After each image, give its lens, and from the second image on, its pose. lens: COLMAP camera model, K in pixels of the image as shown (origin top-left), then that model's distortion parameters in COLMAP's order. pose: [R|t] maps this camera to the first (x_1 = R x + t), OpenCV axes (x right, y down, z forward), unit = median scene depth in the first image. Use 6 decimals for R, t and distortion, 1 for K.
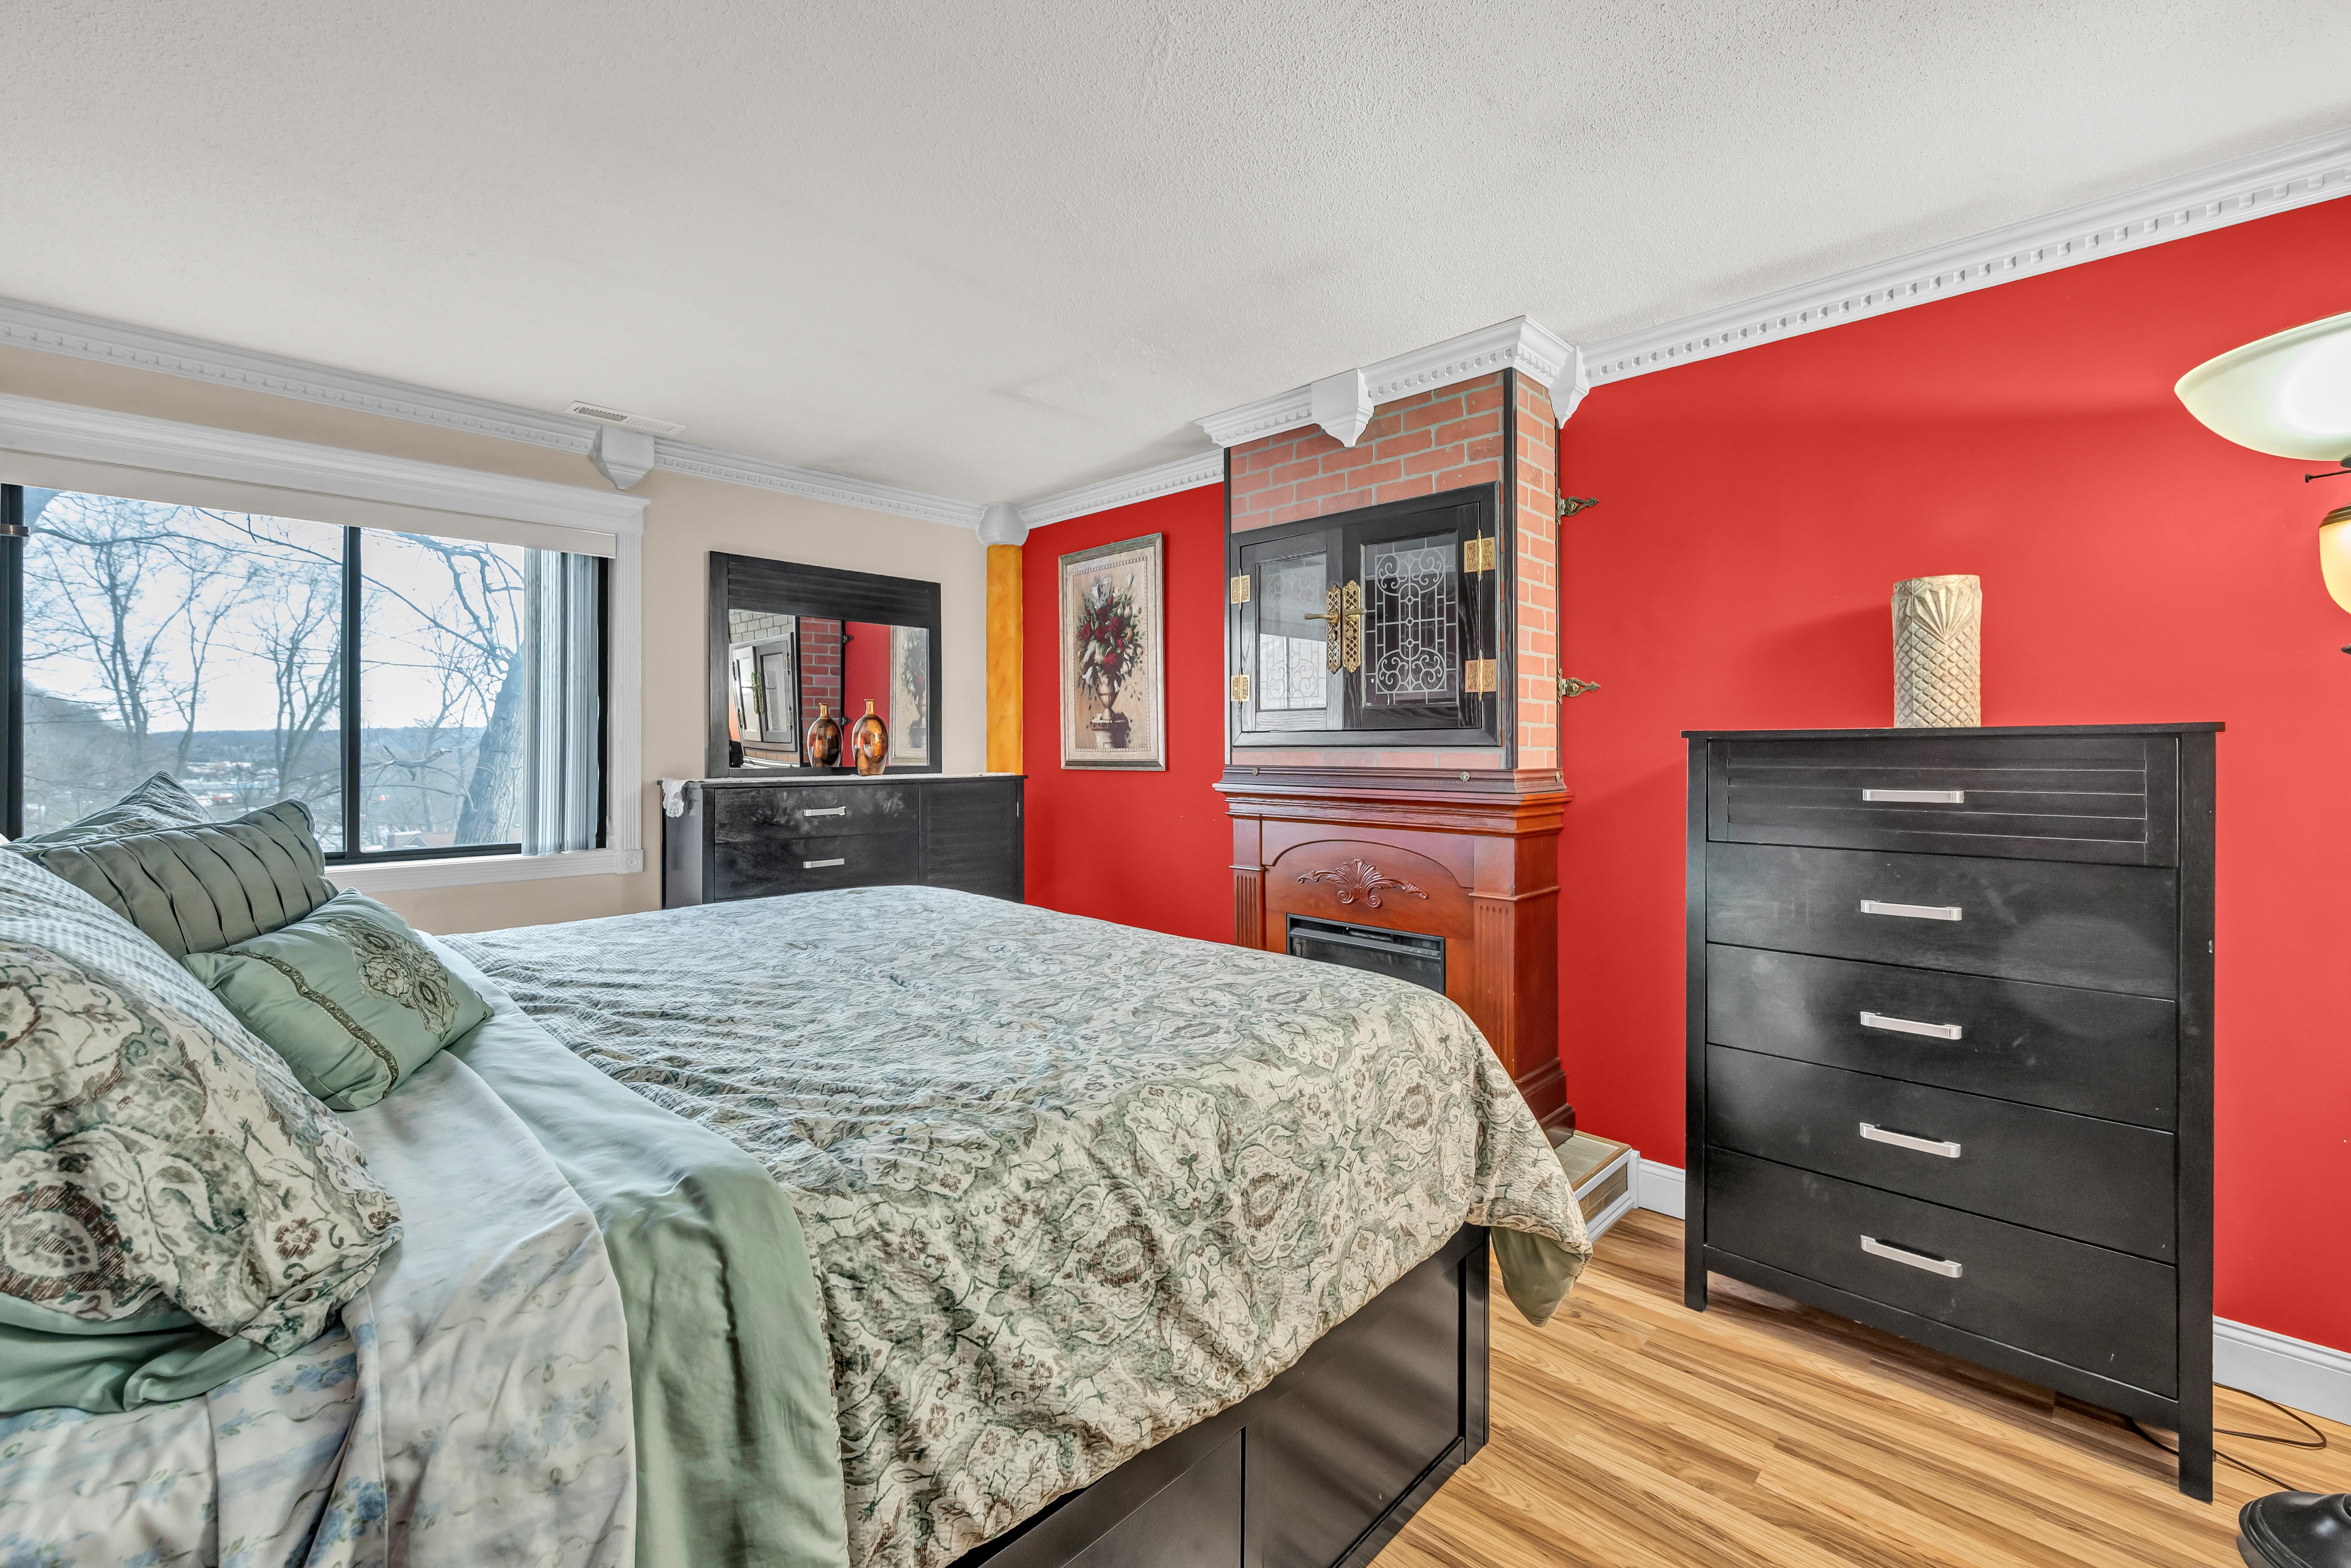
lens RADIAL K [[965.9, 0, 1184.5], [0, 965.9, 762.9], [0, 0, 1]] dist [0.002414, -0.000739]
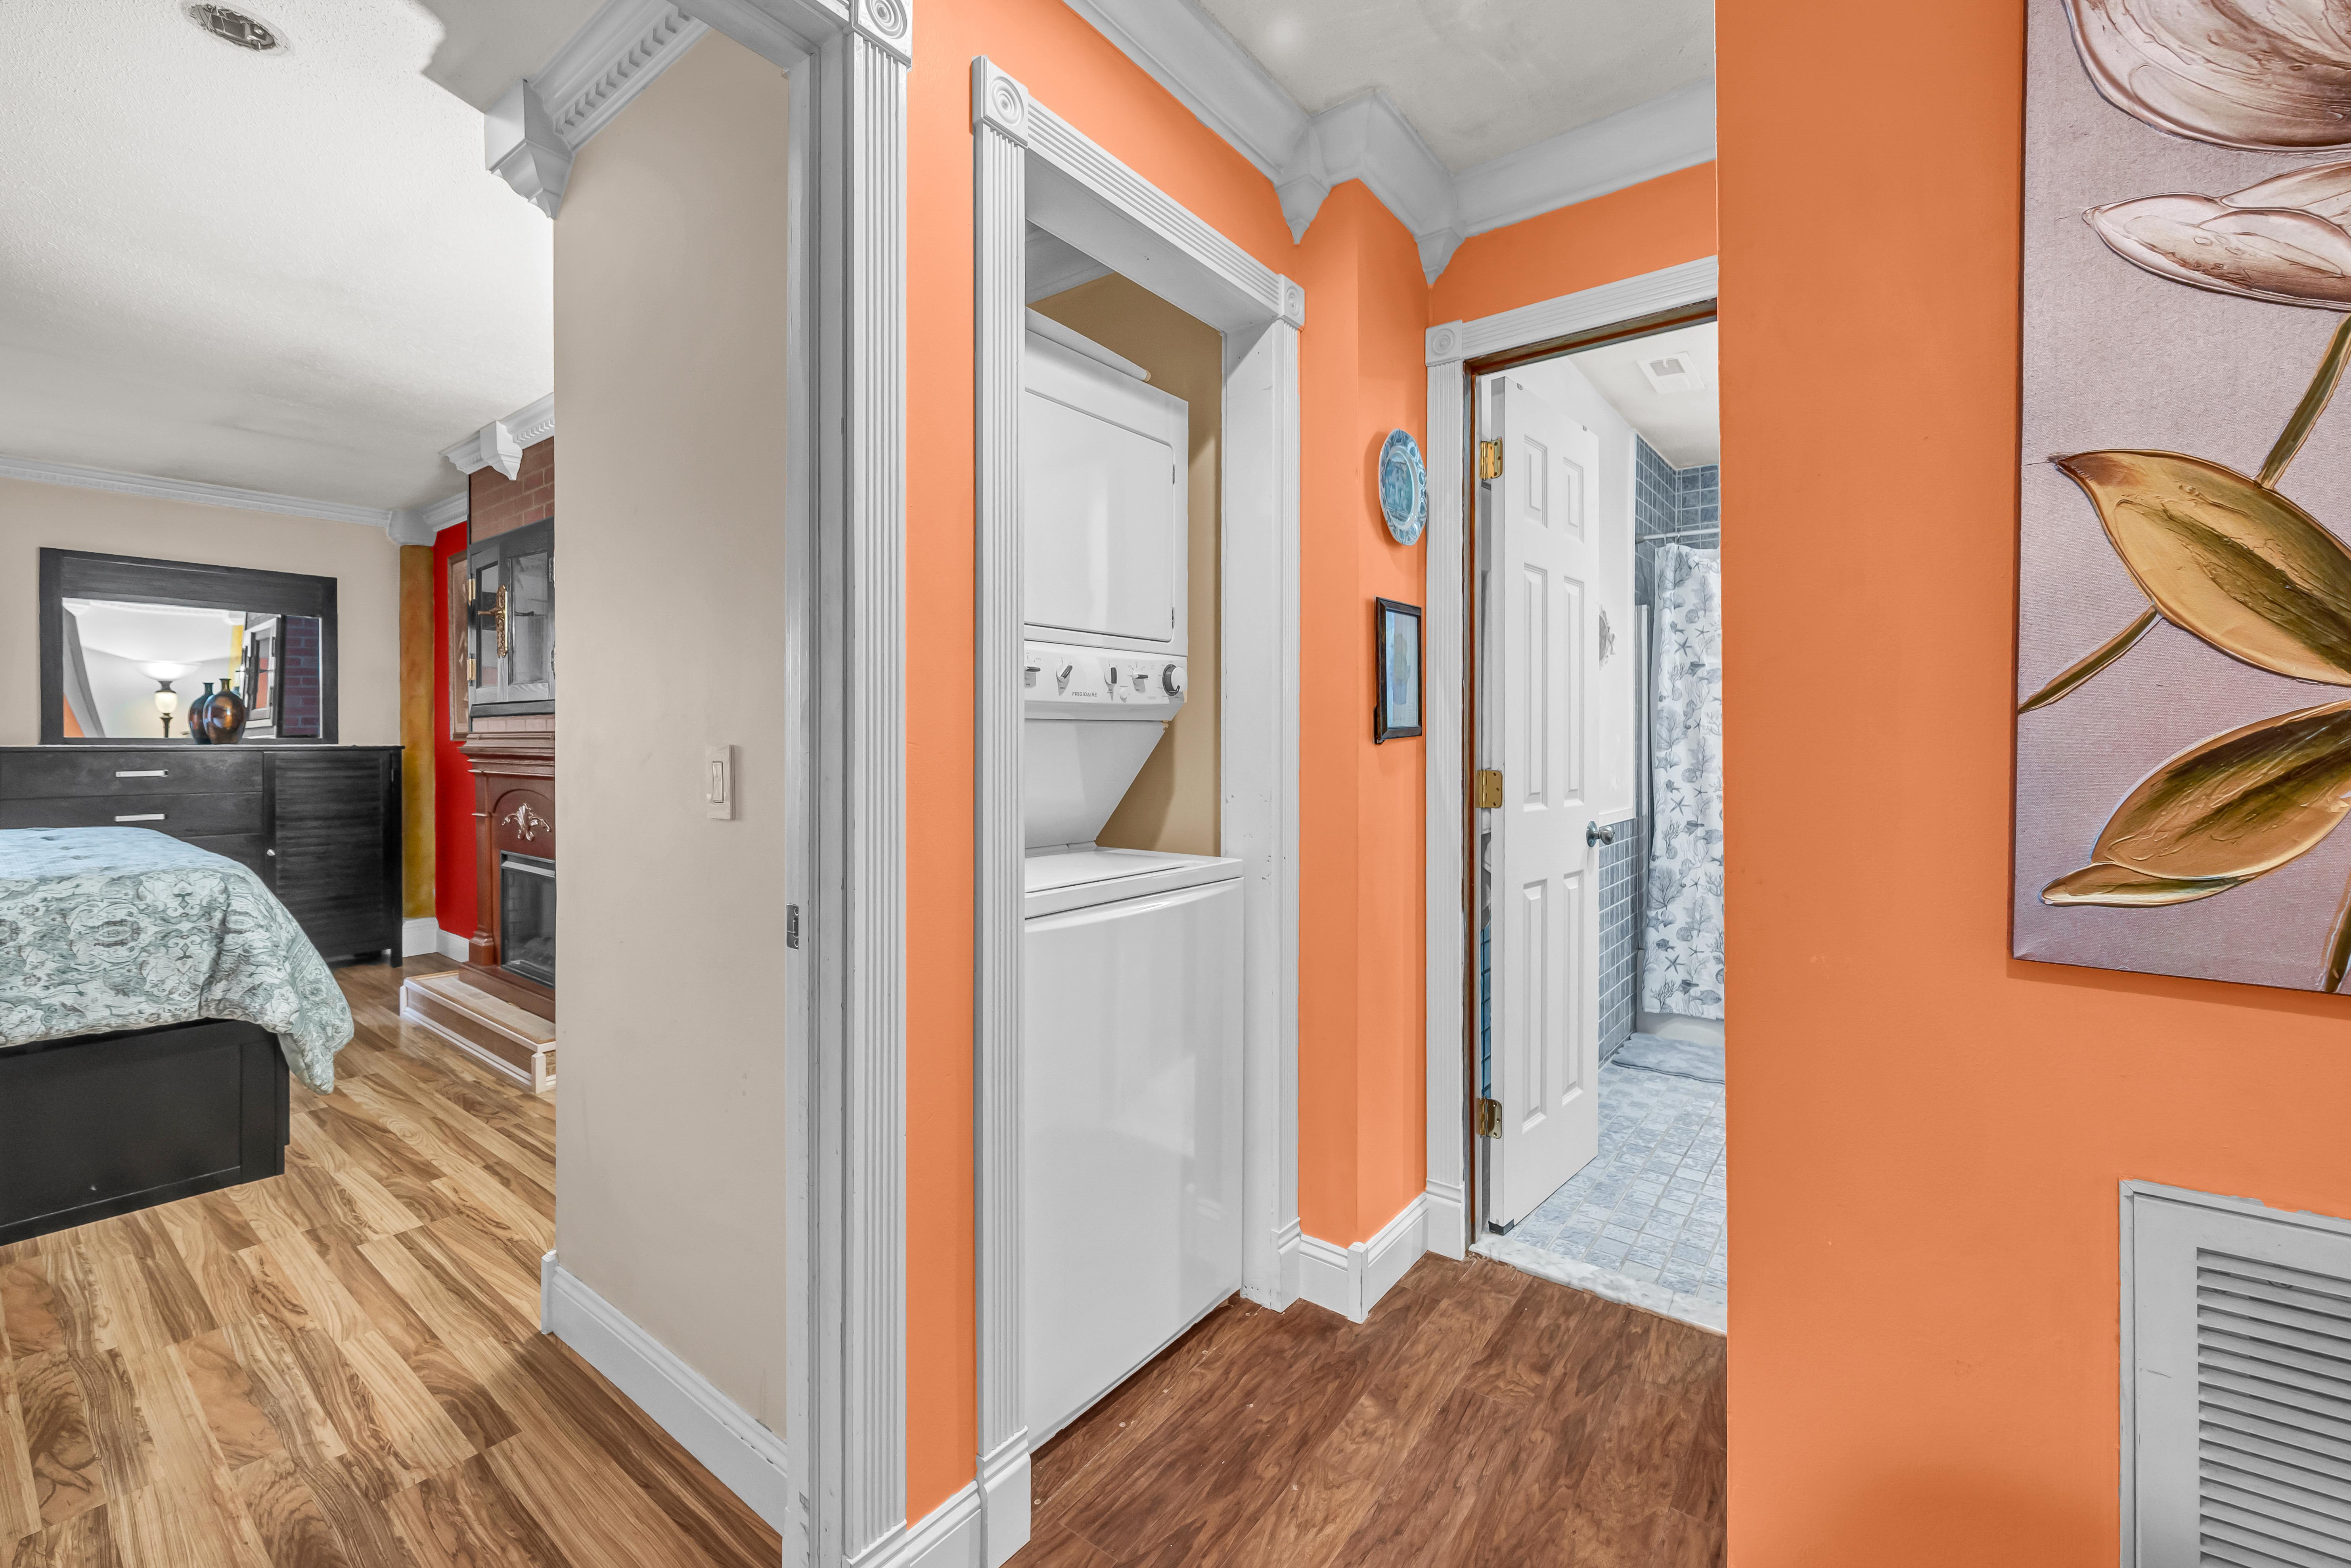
lens RADIAL K [[966.0, 0, 1180.8], [0, 966.0, 761.6], [0, 0, 1]] dist [0.002414, -0.000739]
pose [[0.993855, -0.000998, 0.110686, 1.601647], [0.000336, 0.999982, 0.005999, 0.066079], [-0.110690, -0.005925, 0.993837, -0.657272]]
